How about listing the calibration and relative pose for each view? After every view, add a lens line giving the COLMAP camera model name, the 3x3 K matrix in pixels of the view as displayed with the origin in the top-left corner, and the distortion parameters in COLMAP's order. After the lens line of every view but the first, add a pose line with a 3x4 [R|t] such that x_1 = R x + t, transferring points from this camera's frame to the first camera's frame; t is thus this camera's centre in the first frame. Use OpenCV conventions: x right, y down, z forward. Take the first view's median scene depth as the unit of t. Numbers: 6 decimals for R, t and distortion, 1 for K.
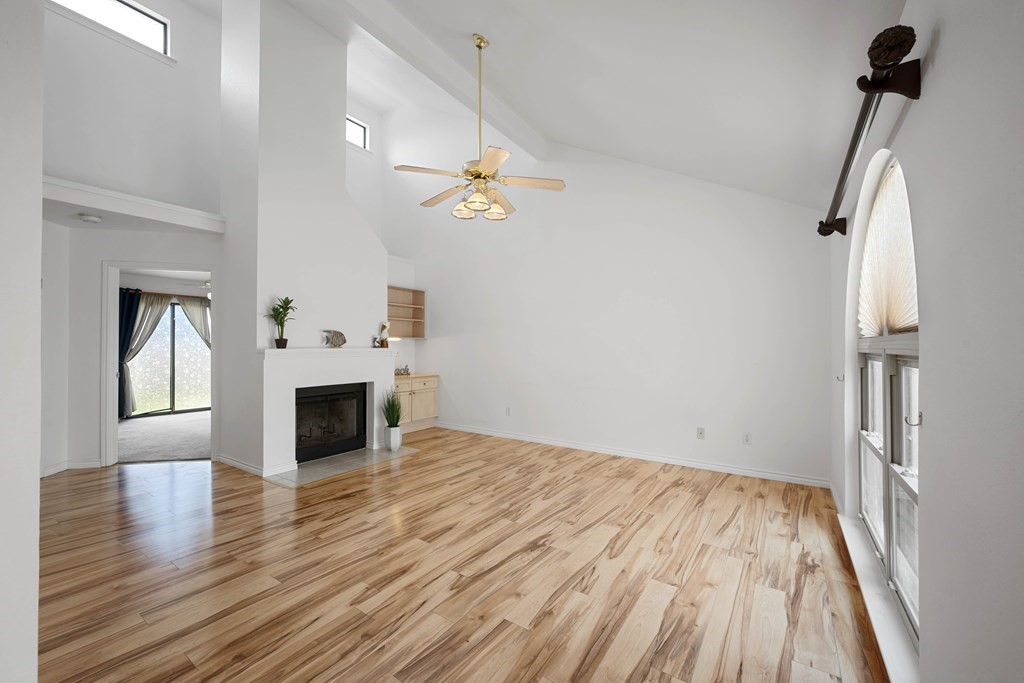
lens RADIAL K [[405.8, 0, 517.2], [0, 405.8, 344.5], [0, 0, 1]] dist [0.001428, 0.000121]
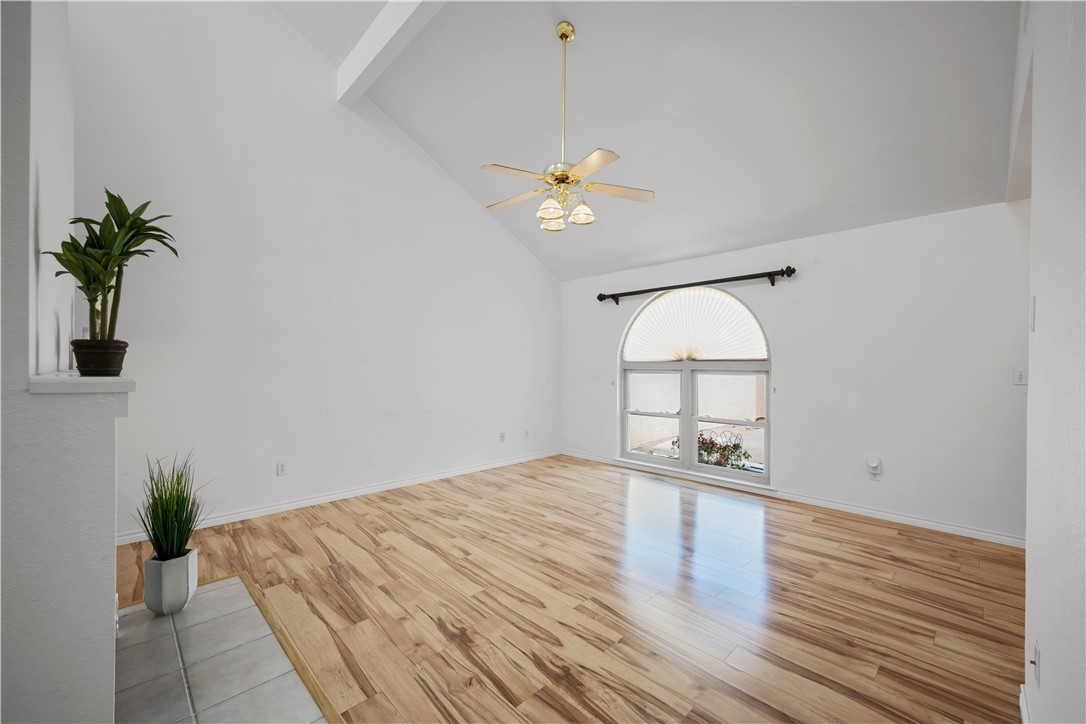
lens RADIAL K [[430.3, 0, 548.5], [0, 430.3, 365.2], [0, 0, 1]] dist [0.001428, 0.000121]
pose [[0.196796, -0.000447, 0.980444, -1.142079], [-0.008962, 0.999957, 0.002255, -0.000254], [-0.980404, -0.009230, 0.196783, 0.900165]]
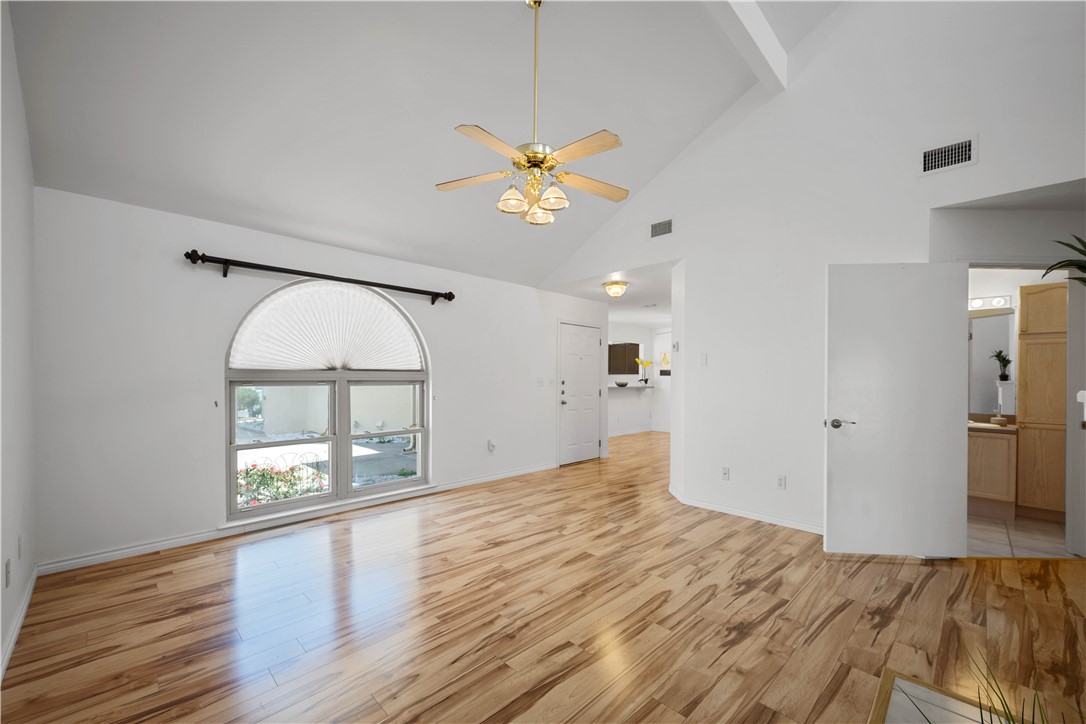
lens RADIAL K [[434.7, 0, 547.7], [0, 434.7, 376.4], [0, 0, 1]] dist [-0.000431, 0.000246]
pose [[-0.980883, -0.005621, 0.194519, -0.309482], [-0.006939, 0.999957, -0.006096, 0.006441], [-0.194477, -0.007329, -0.980880, 1.977944]]
